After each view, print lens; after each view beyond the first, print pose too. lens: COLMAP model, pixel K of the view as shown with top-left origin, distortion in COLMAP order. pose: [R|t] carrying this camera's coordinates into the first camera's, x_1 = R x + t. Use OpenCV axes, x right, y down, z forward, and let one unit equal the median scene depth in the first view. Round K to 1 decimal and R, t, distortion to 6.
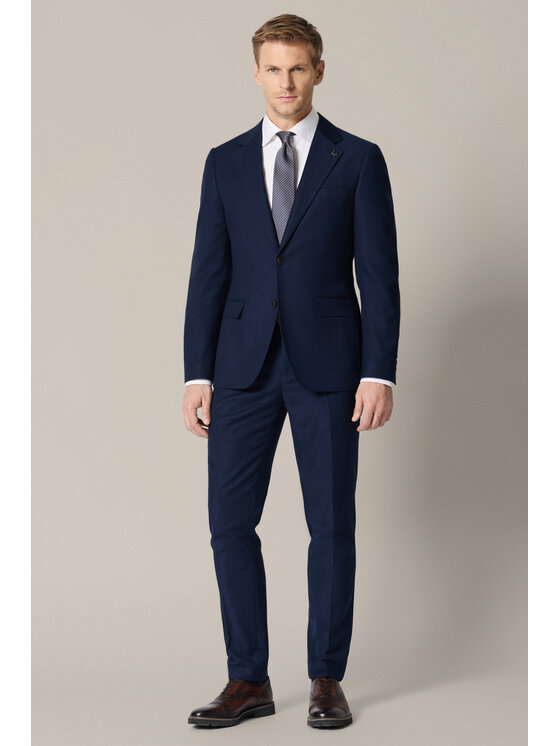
lens RADIAL K [[2927.8, 0, 280.0], [0, 2927.8, 373.0], [0, 0, 1]] dist [-1.031531, 2.720371]
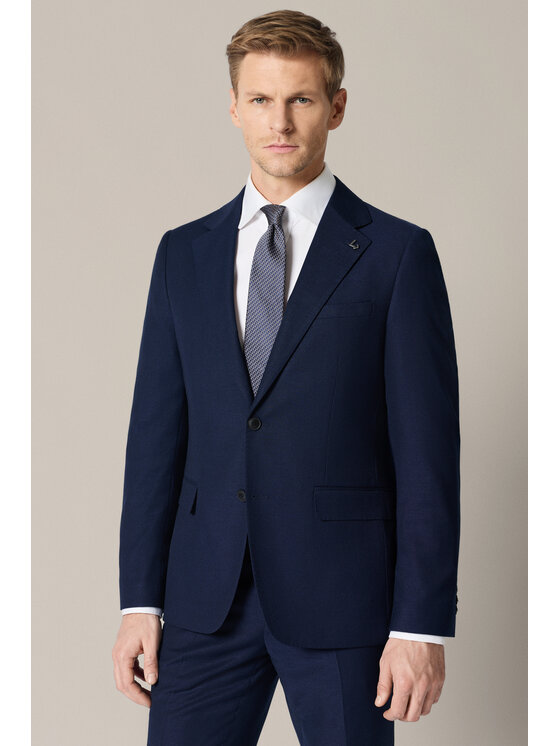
lens RADIAL K [[2935.9, 0, 280.0], [0, 2935.9, 373.0], [0, 0, 1]] dist [2.752928, -152.636535]
pose [[0.999339, 0.019759, -0.030529, 0.021601], [-0.021167, 0.998694, -0.046491, -0.020255], [0.029570, 0.047106, 0.998452, 0.392663]]
